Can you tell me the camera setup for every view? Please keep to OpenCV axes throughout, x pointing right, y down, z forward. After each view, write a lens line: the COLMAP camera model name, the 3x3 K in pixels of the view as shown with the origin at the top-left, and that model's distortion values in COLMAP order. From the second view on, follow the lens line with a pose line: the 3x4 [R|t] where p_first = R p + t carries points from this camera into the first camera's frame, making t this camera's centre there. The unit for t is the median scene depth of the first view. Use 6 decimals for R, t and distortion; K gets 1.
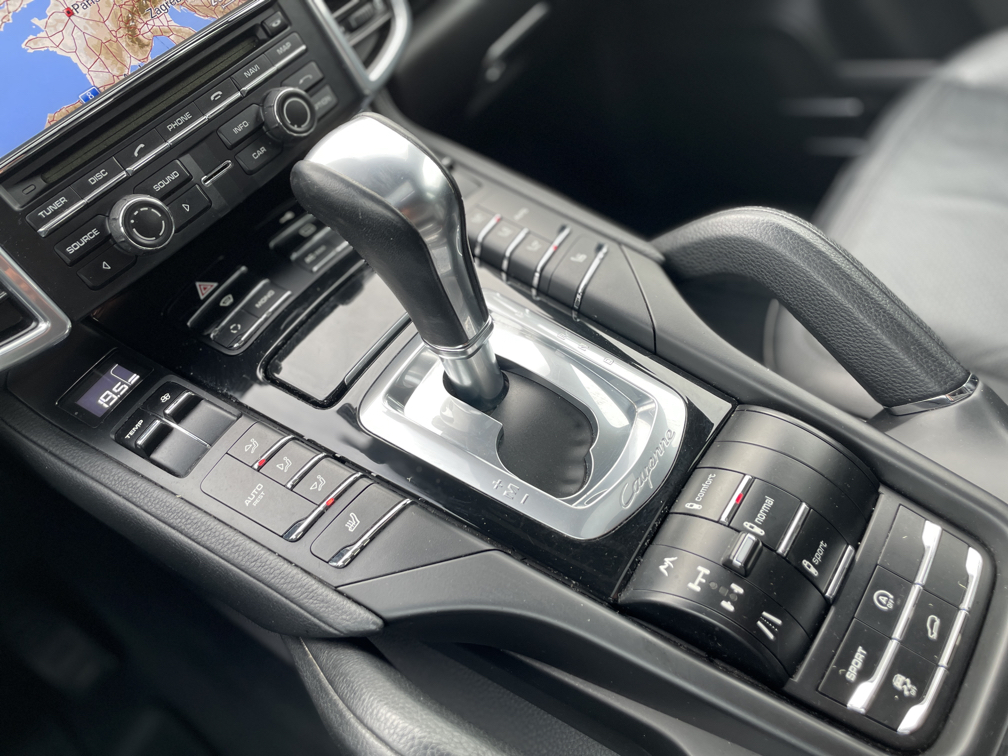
lens RADIAL K [[763.6, 0, 499.9], [0, 763.6, 373.2], [0, 0, 1]] dist [0.079904, -0.113530]
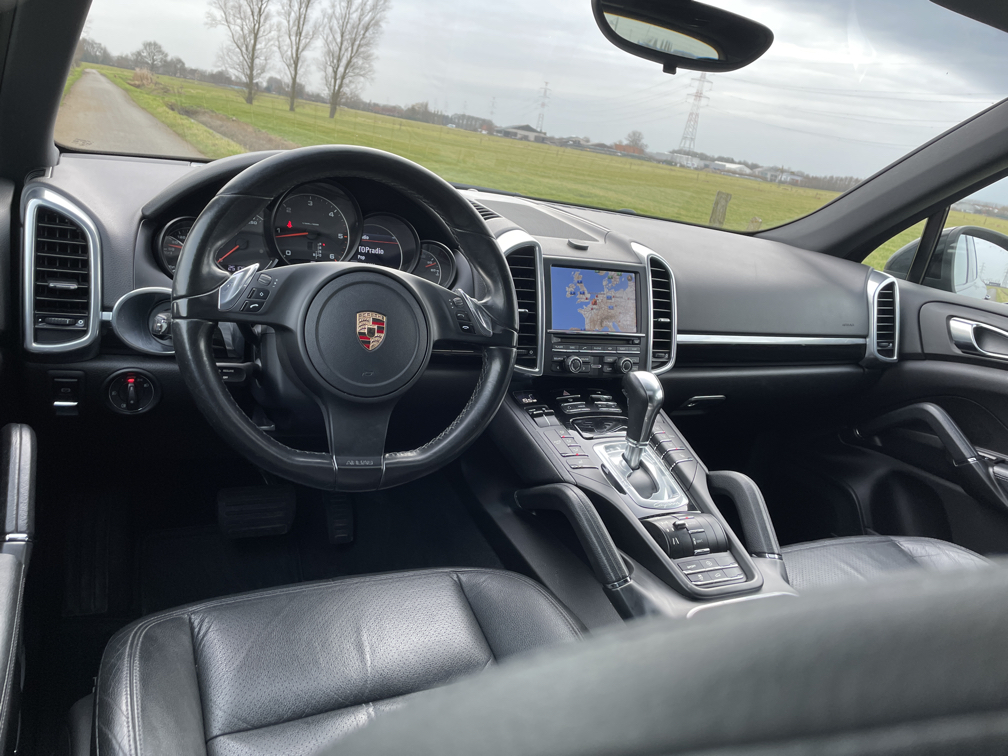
lens RADIAL K [[763.6, 0, 509.1], [0, 763.6, 370.2], [0, 0, 1]] dist [0.079904, -0.113530]
pose [[0.802433, 0.527003, -0.279945, 0.256693], [-0.596082, 0.729927, -0.334503, 1.116965], [0.028055, 0.435287, 0.899855, -2.006378]]
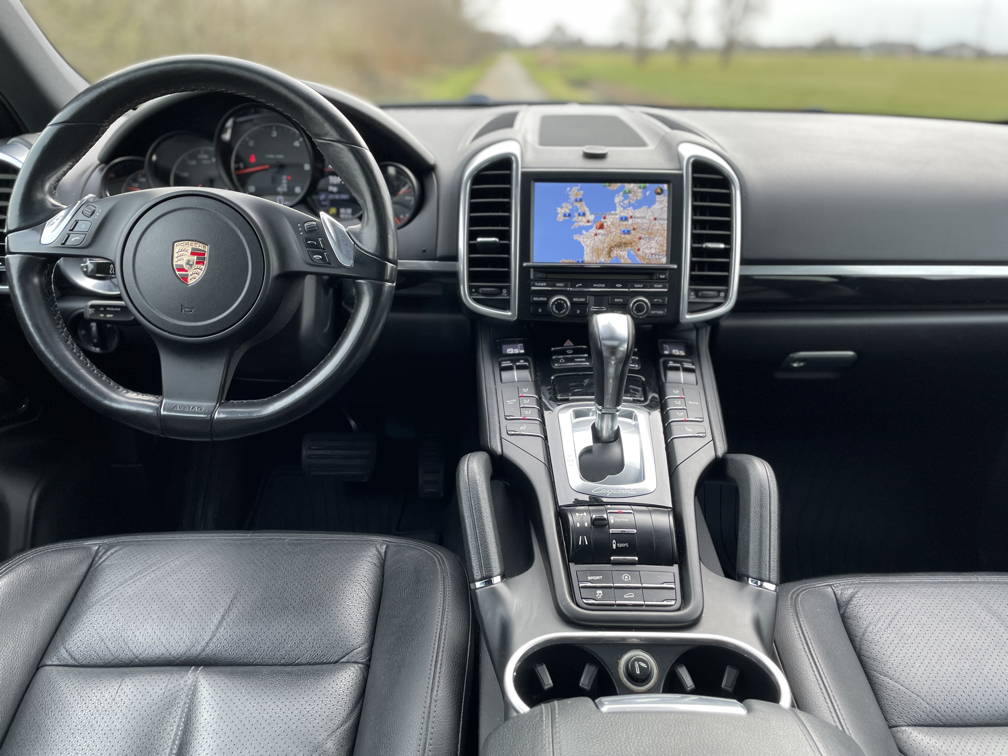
lens RADIAL K [[763.6, 0, 506.6], [0, 763.6, 379.6], [0, 0, 1]] dist [0.079904, -0.113530]
pose [[0.567976, 0.570494, -0.593244, 1.152518], [-0.688097, 0.724620, 0.038043, 0.015312], [0.451580, 0.386602, 0.804123, -1.110777]]
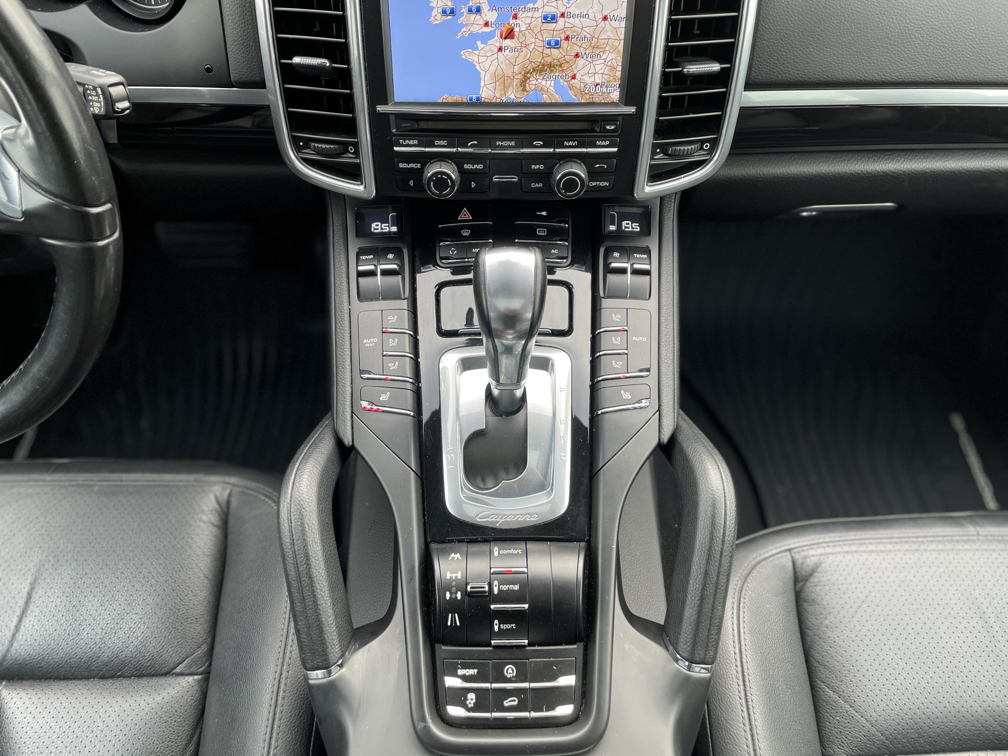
lens RADIAL K [[763.6, 0, 507.3], [0, 763.6, 373.6], [0, 0, 1]] dist [0.079904, -0.113530]
pose [[0.582245, 0.783094, -0.218528, 0.299380], [-0.686229, 0.617501, 0.384424, -0.670700], [0.435981, -0.073869, 0.896919, -0.432232]]
